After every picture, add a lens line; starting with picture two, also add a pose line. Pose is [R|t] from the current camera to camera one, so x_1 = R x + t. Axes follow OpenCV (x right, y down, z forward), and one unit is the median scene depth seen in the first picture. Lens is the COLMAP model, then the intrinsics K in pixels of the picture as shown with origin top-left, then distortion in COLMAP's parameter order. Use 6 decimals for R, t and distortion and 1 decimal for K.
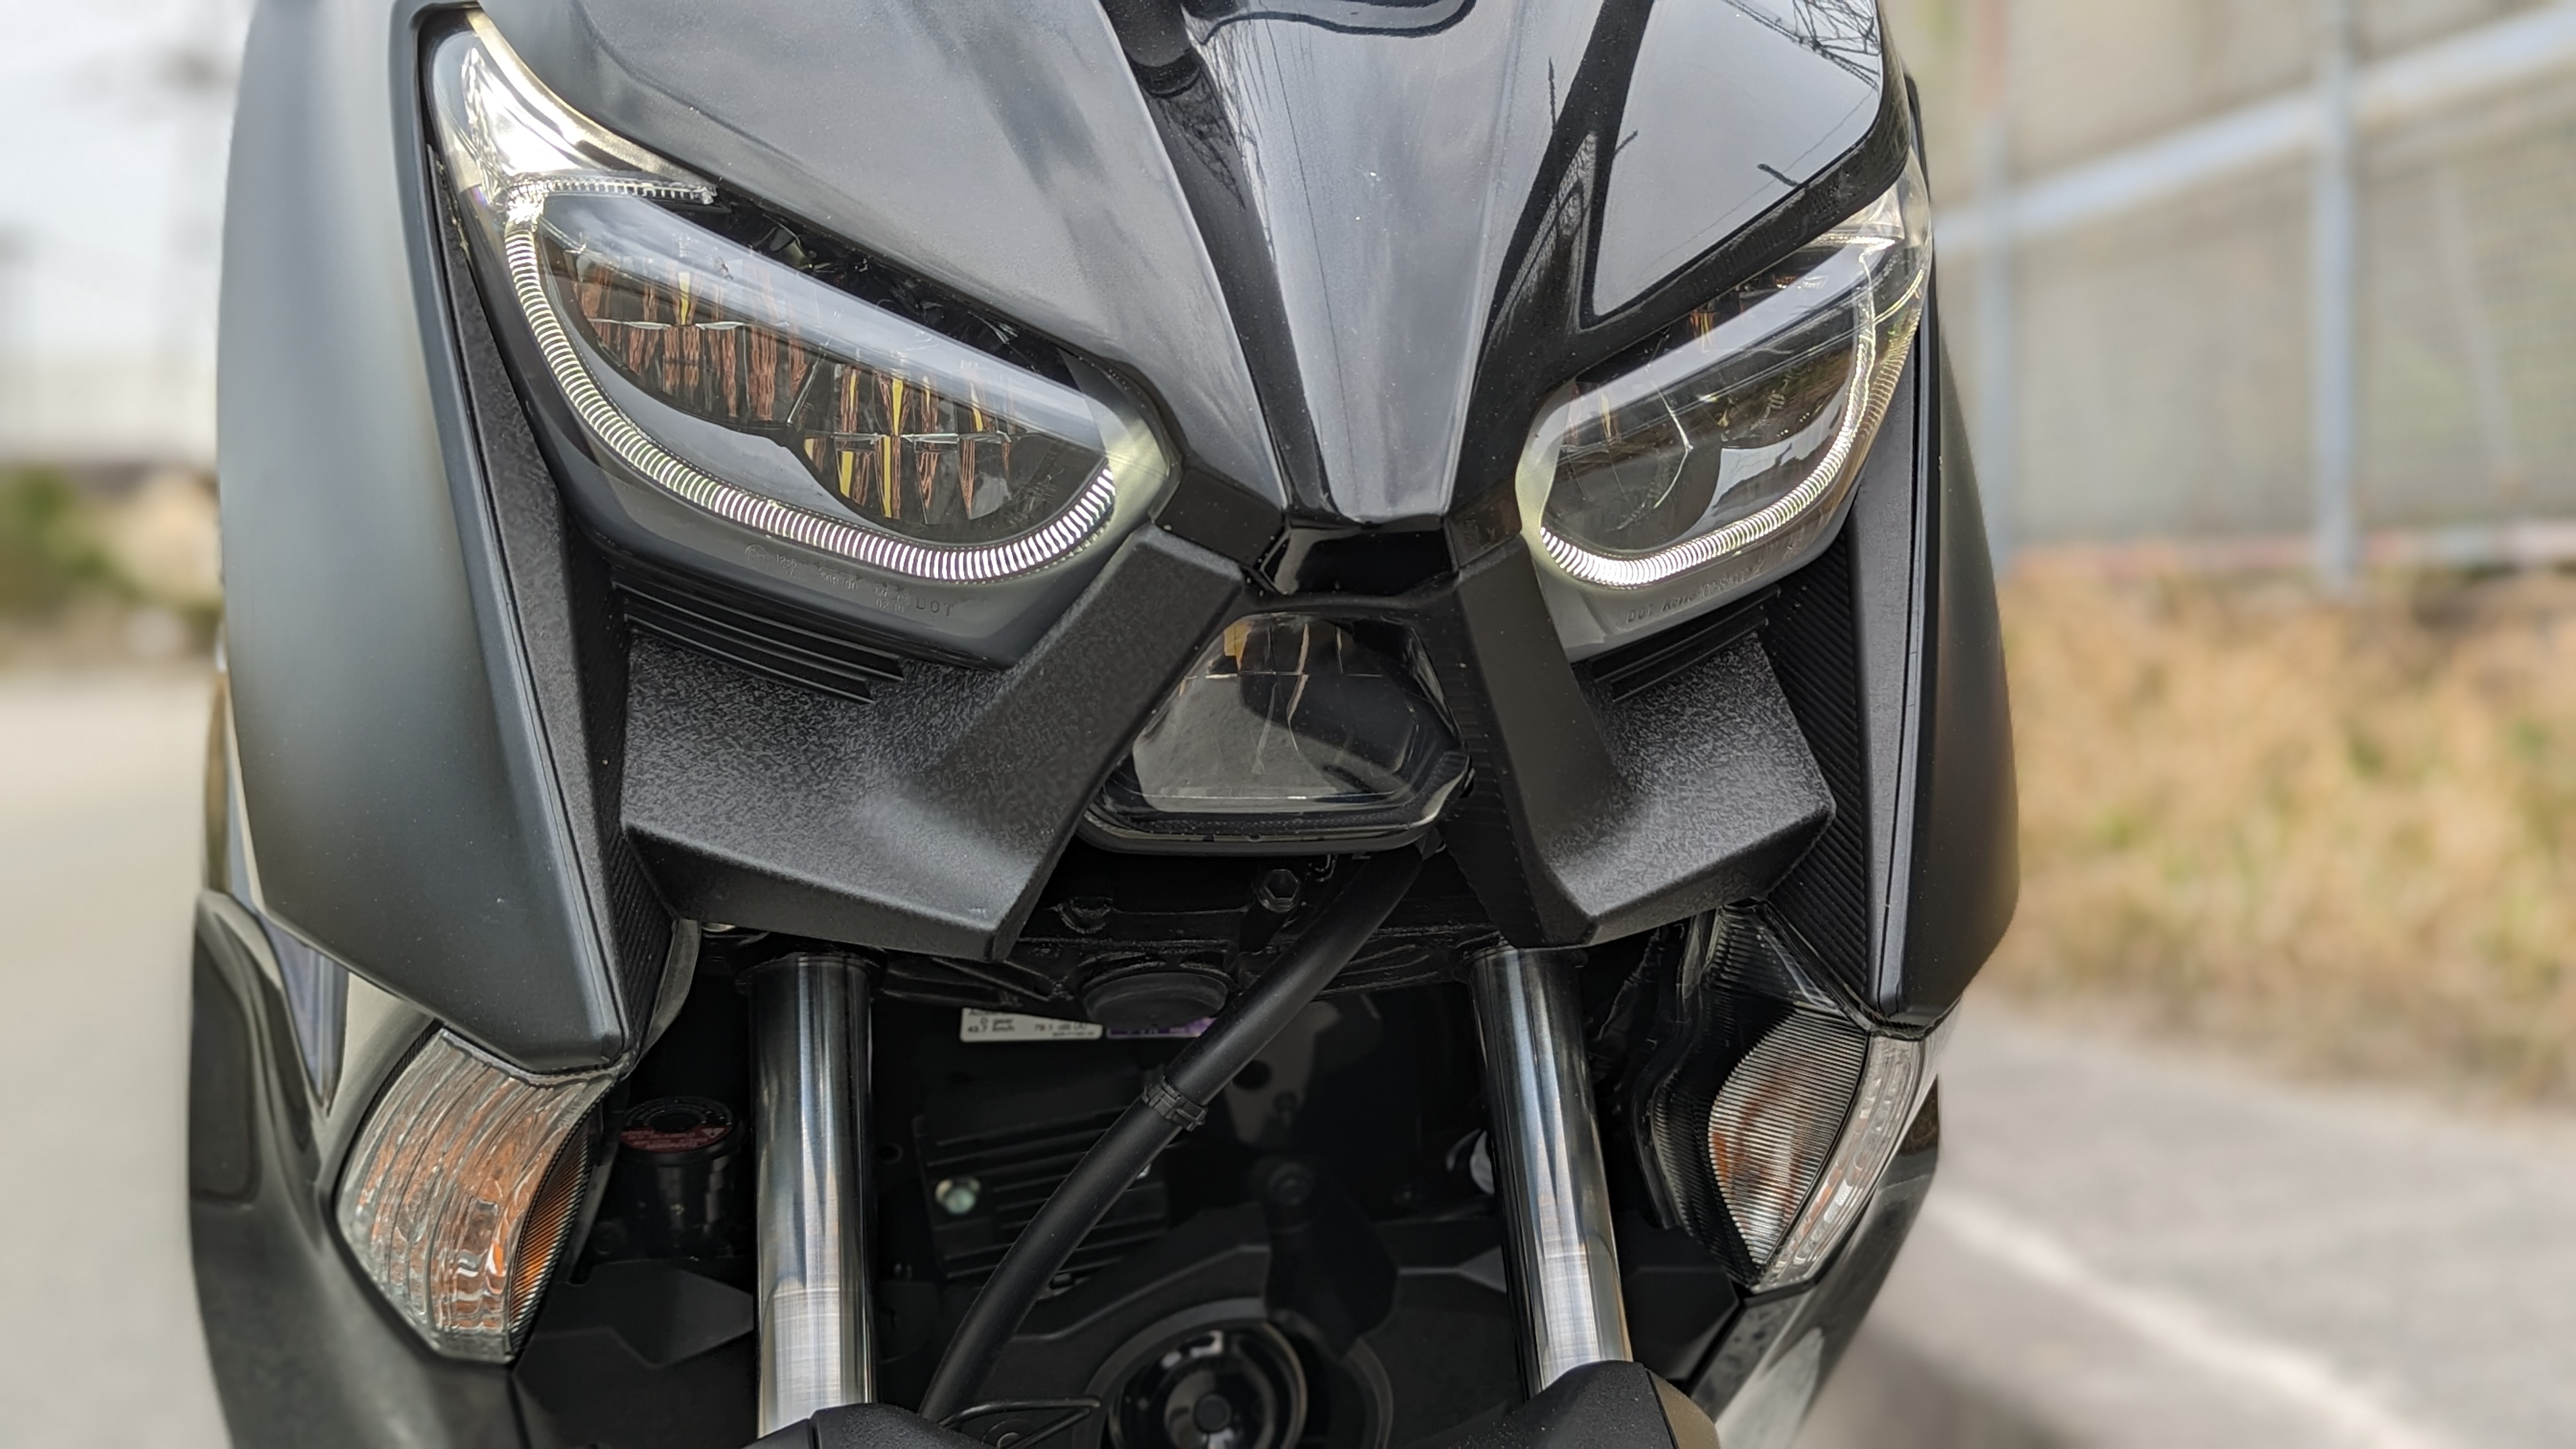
lens RADIAL K [[2928.7, 0, 1369.8], [0, 2928.7, 752.0], [0, 0, 1]] dist [0.047911, 0.000000]
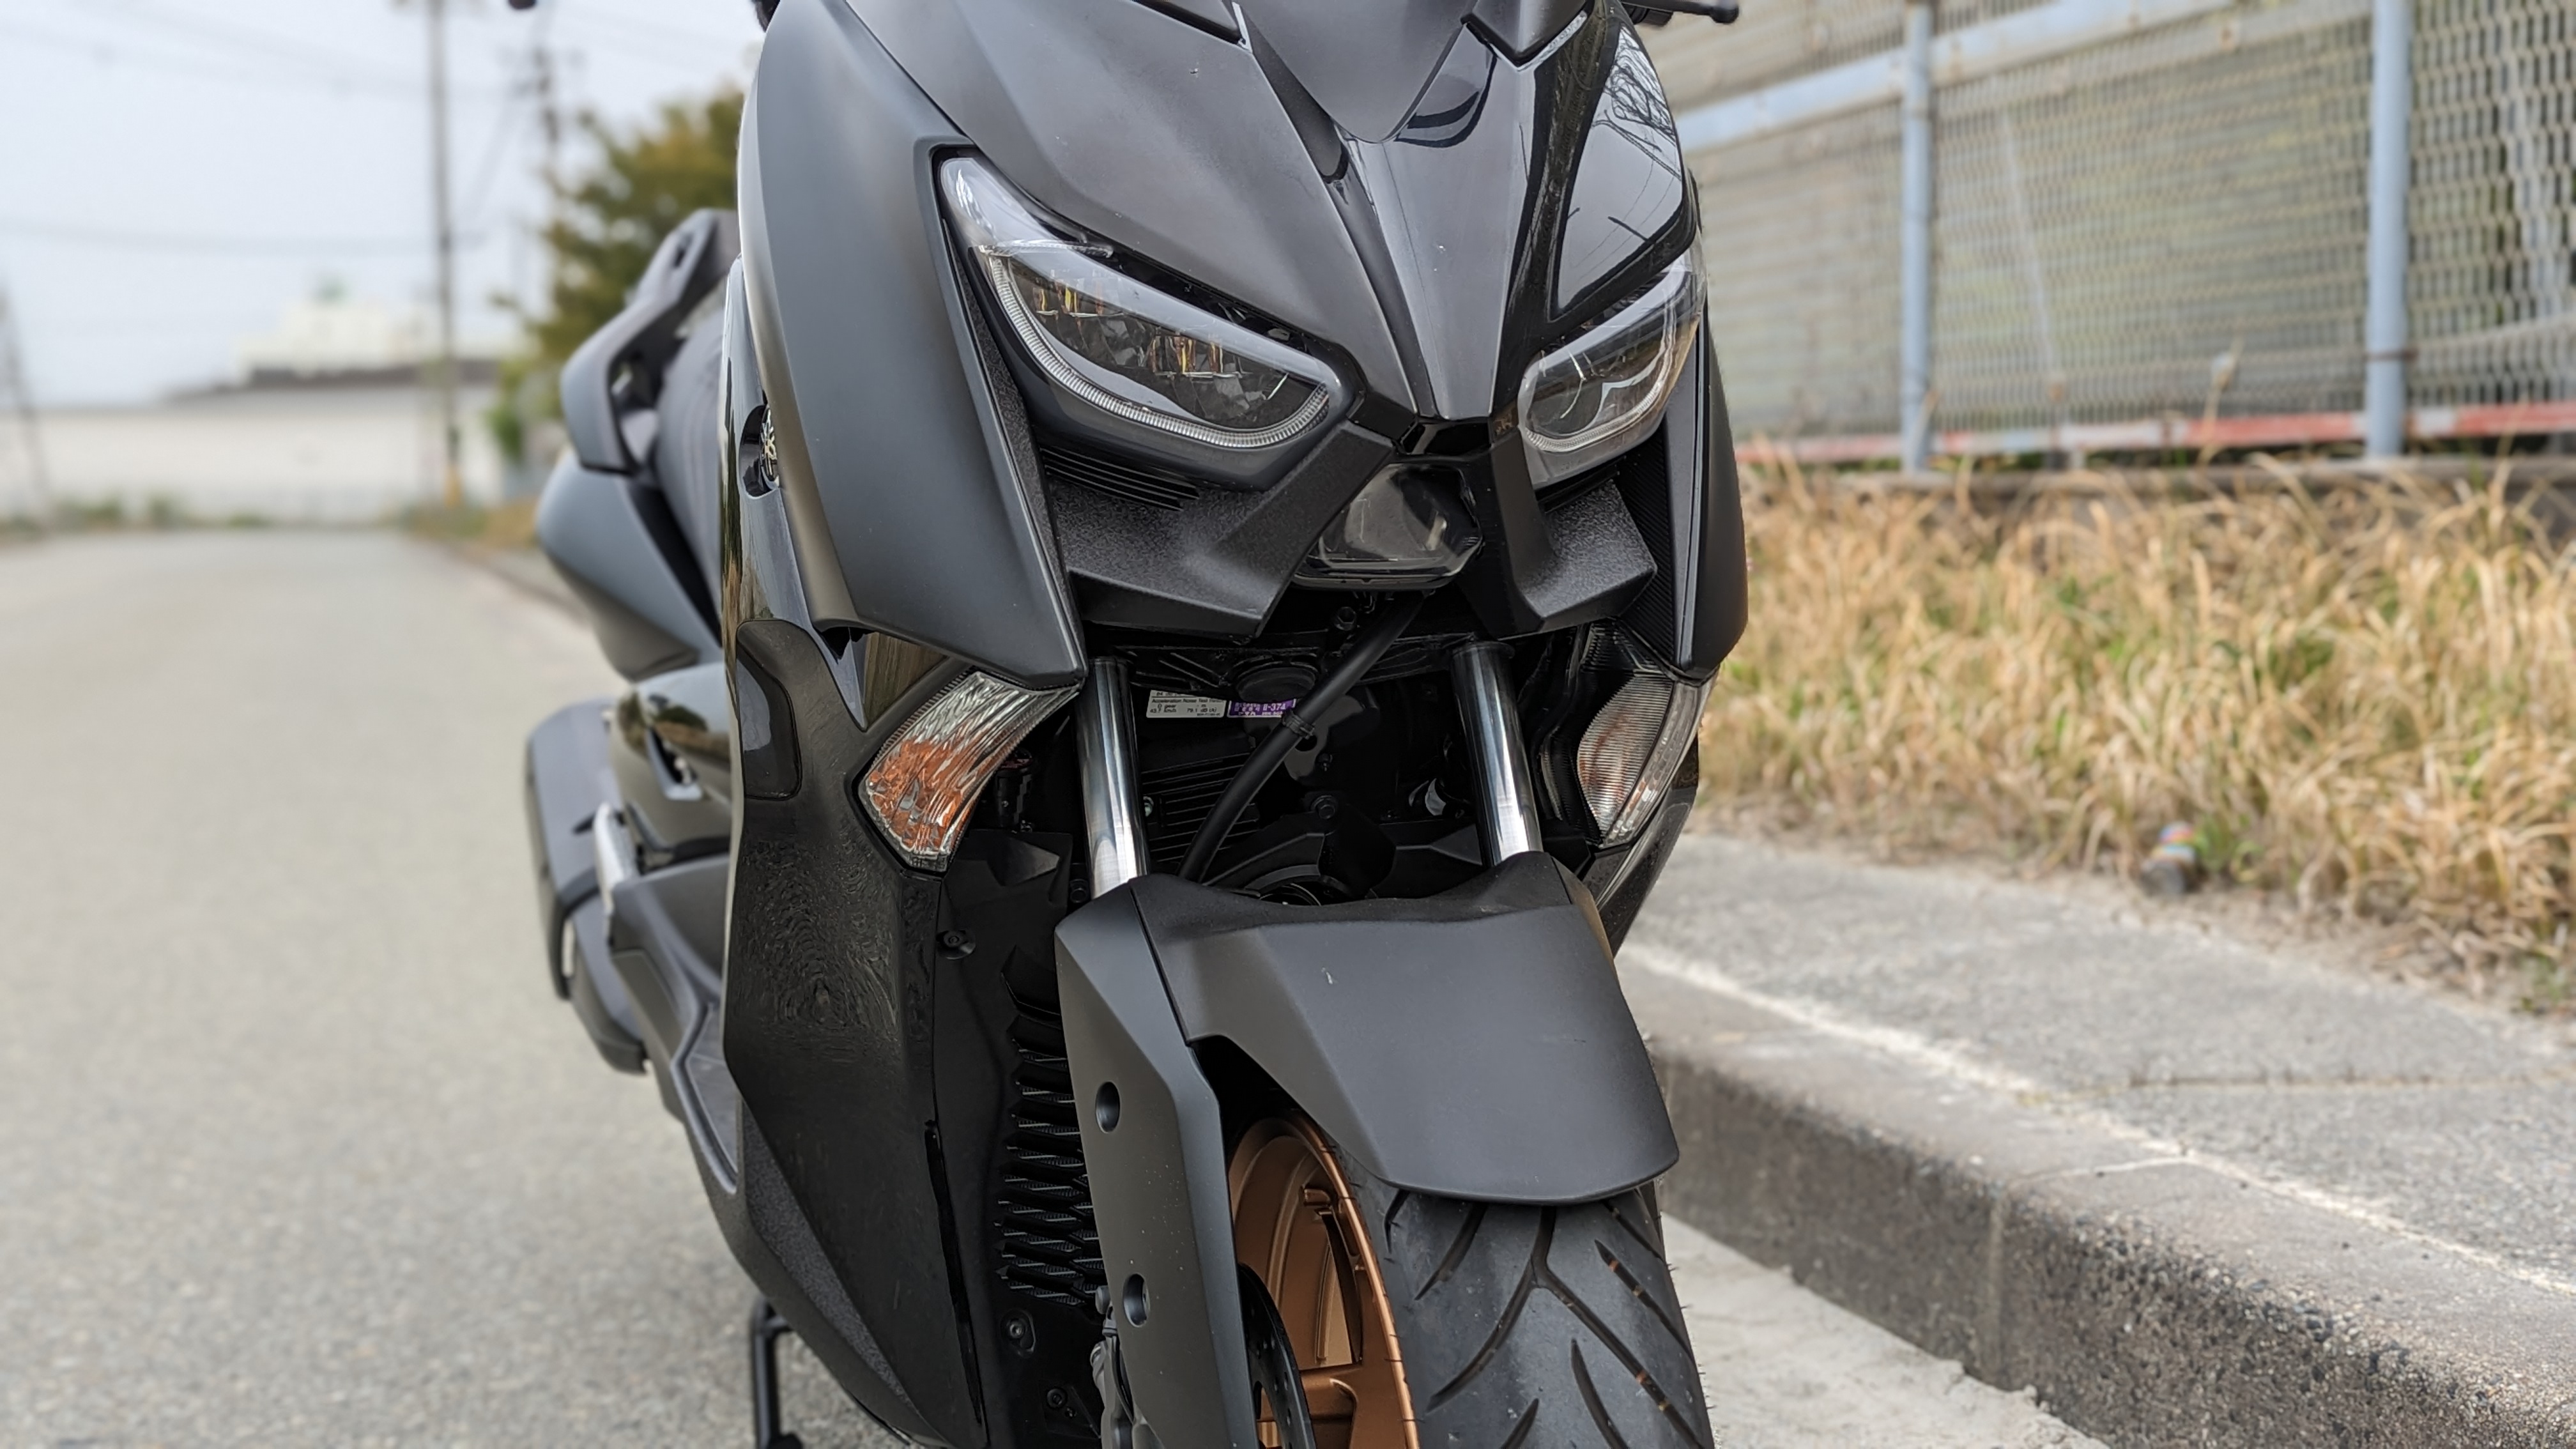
lens RADIAL K [[2837.7, 0, 1306.4], [0, 2837.7, 714.0], [0, 0, 1]] dist [0.024350, 0.000000]
pose [[0.995423, -0.003742, 0.095499, -0.277902], [0.001460, 0.999712, 0.023947, 0.077426], [-0.095561, -0.023698, 0.995141, -0.939846]]
